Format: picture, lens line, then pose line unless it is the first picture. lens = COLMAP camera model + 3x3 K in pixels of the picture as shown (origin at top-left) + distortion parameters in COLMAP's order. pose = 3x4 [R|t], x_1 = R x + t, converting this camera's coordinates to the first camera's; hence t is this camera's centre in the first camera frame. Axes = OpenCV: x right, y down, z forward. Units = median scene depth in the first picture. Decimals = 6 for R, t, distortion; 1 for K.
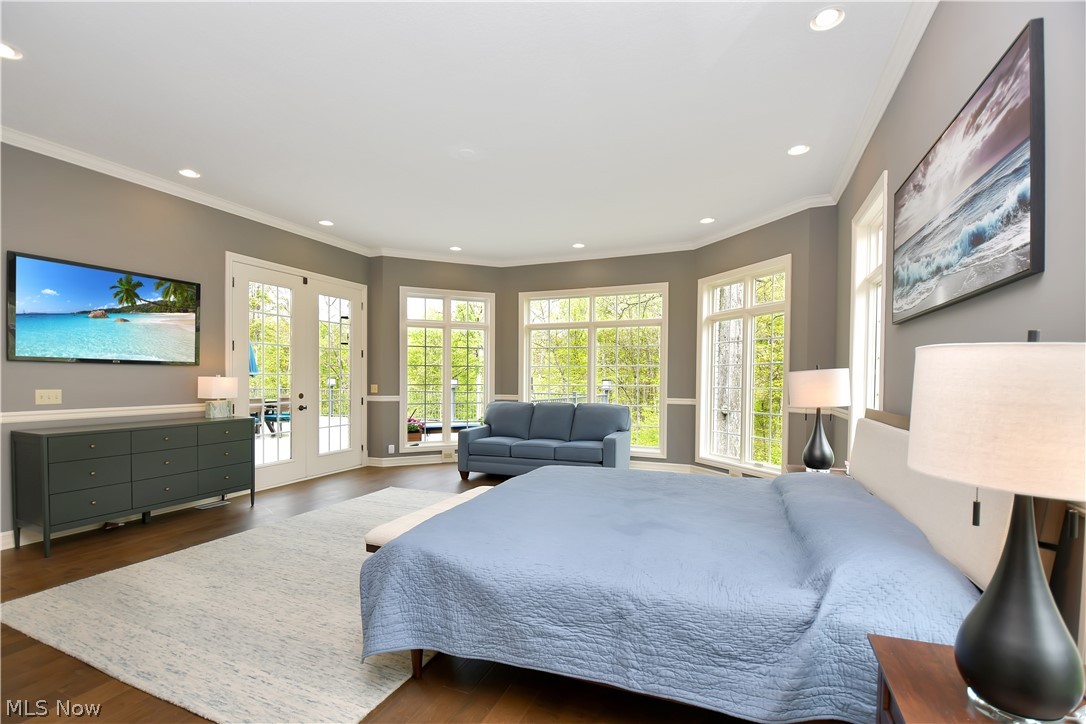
lens RADIAL K [[513.8, 0, 530.3], [0, 513.8, 377.7], [0, 0, 1]] dist [0.000138, -0.019387]
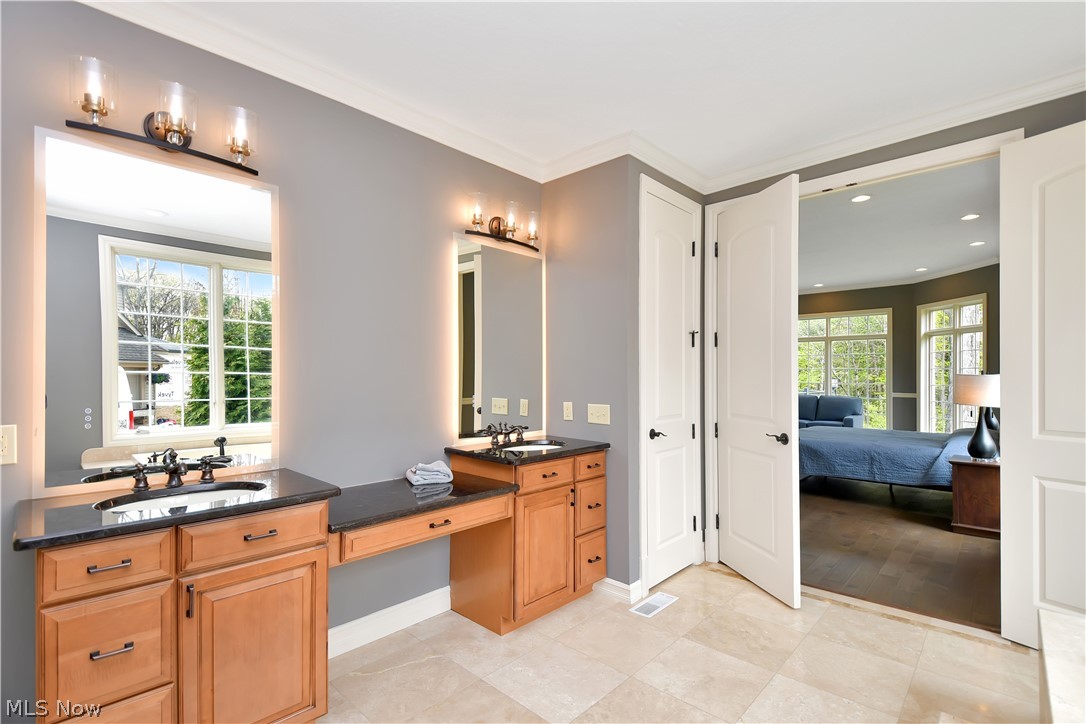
lens RADIAL K [[498.5, 0, 543.0], [0, 498.5, 362.0], [0, 0, 1]] dist [0.000463, -0.028769]
pose [[0.936197, -0.006572, -0.351415, -0.142011], [-0.002259, 0.999692, -0.024714, -0.006979], [0.351470, 0.023930, 0.935893, -0.569210]]
